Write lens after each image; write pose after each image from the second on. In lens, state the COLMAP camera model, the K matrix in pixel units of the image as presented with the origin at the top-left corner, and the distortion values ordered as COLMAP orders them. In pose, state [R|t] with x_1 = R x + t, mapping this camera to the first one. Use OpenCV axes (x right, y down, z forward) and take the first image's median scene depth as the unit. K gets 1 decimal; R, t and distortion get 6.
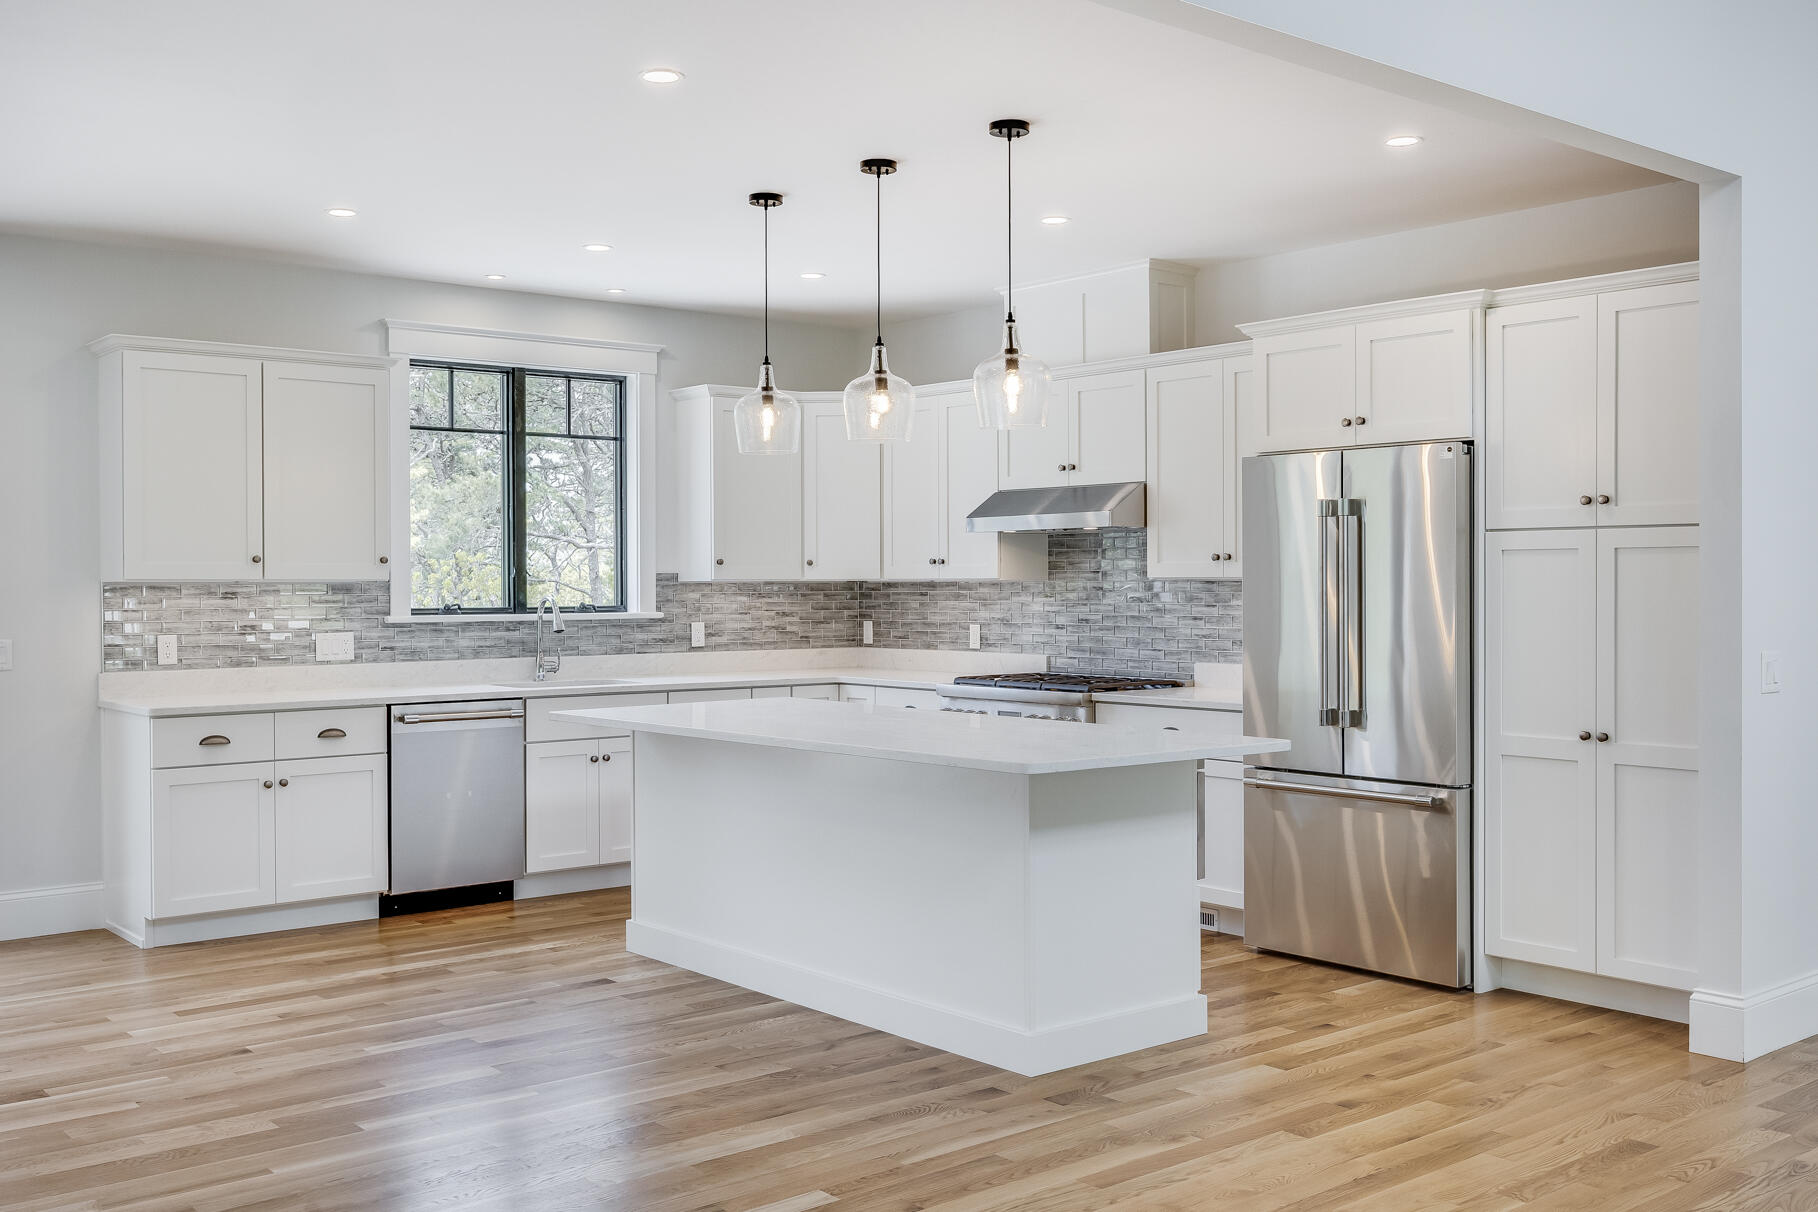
lens RADIAL K [[1743.2, 0, 909.0], [0, 1743.2, 606.0], [0, 0, 1]] dist [-0.001277, -0.001385]
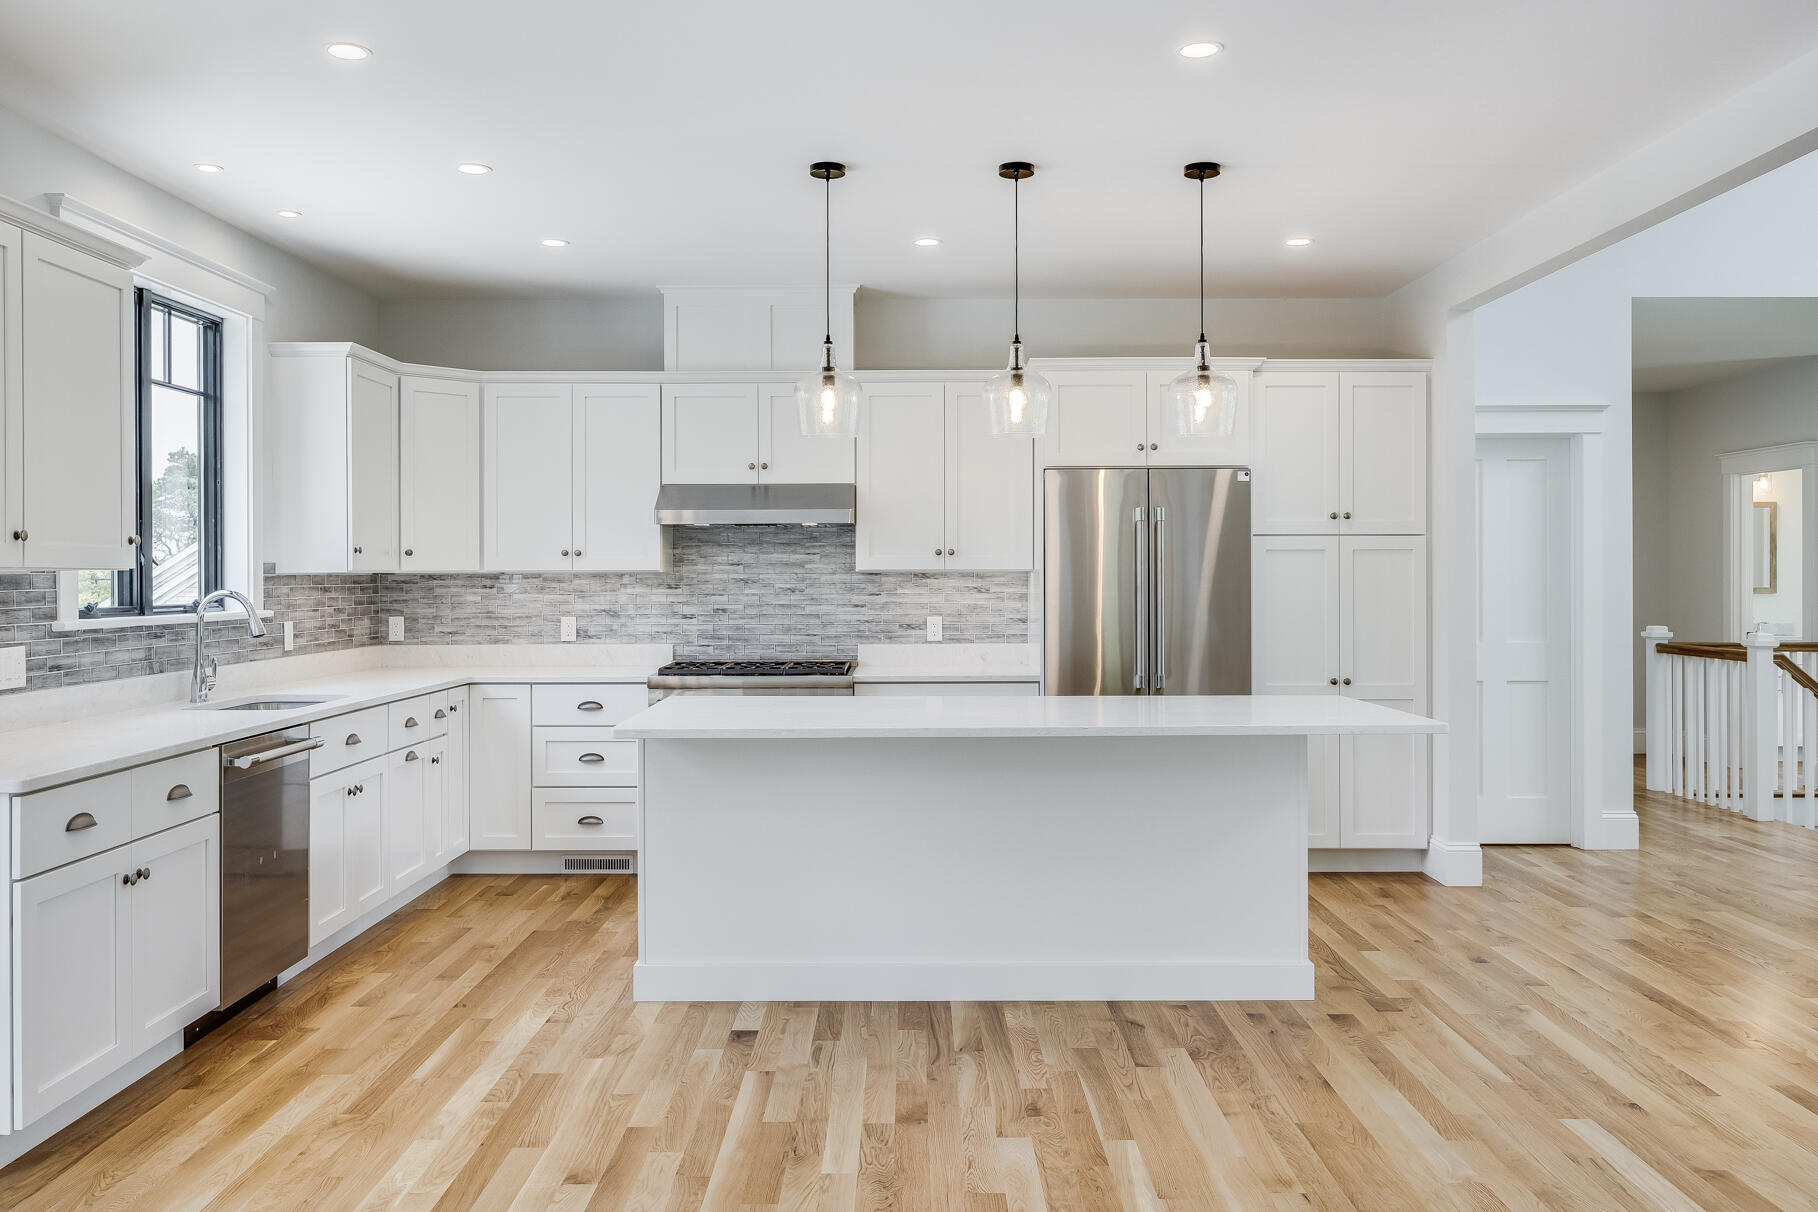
lens RADIAL K [[1410.4, 0, 911.1], [0, 1410.4, 584.2], [0, 0, 1]] dist [0.004391, 0.002741]
pose [[0.639711, -0.003973, 0.768605, -0.495441], [0.011100, 0.999930, -0.004071, -0.002705], [-0.768535, 0.011136, 0.639710, 0.364544]]
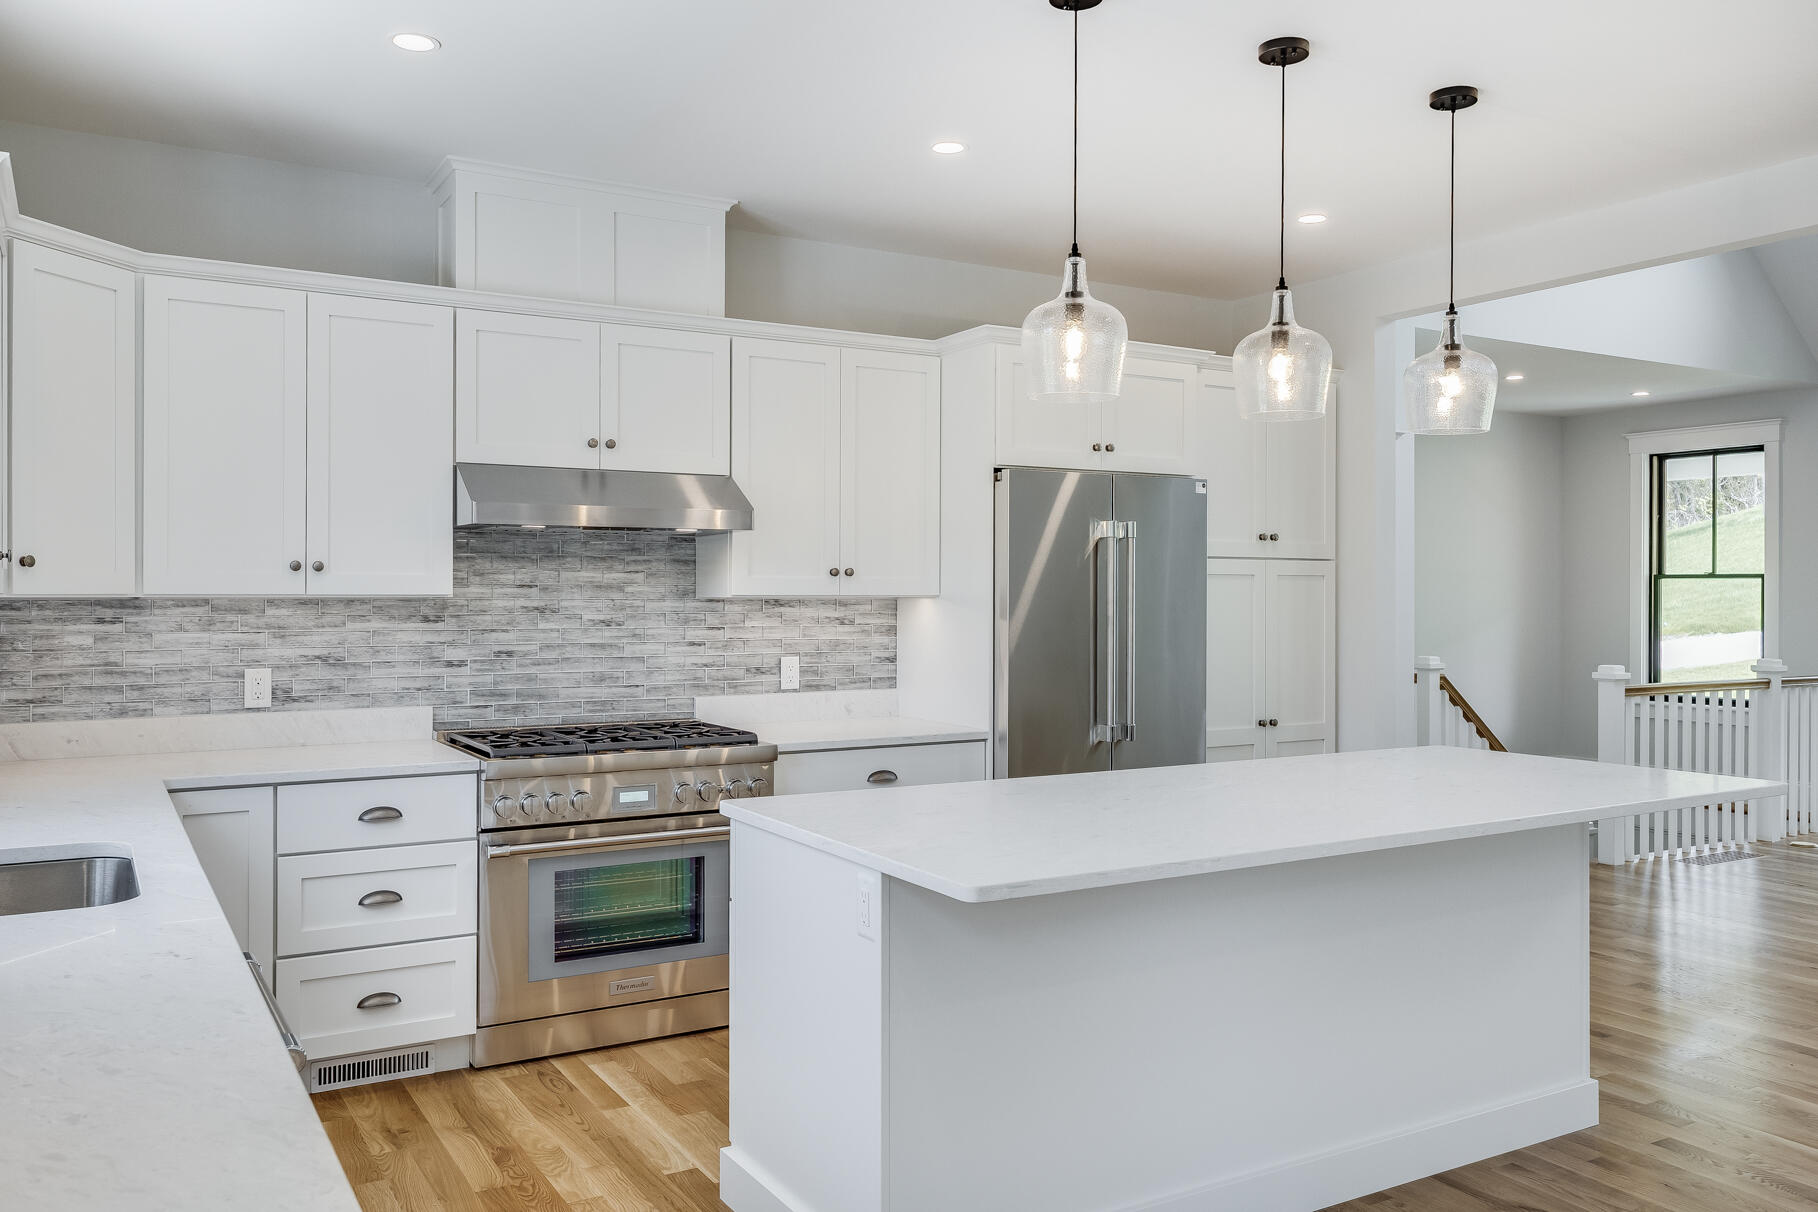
lens RADIAL K [[1387.7, 0, 909.0], [0, 1387.7, 606.0], [0, 0, 1]] dist [0.002223, 0.001712]
pose [[0.156373, -0.006459, 0.987677, -0.447519], [0.010287, 0.999935, 0.004910, -0.012534], [-0.987645, 0.009393, 0.156429, 0.756502]]
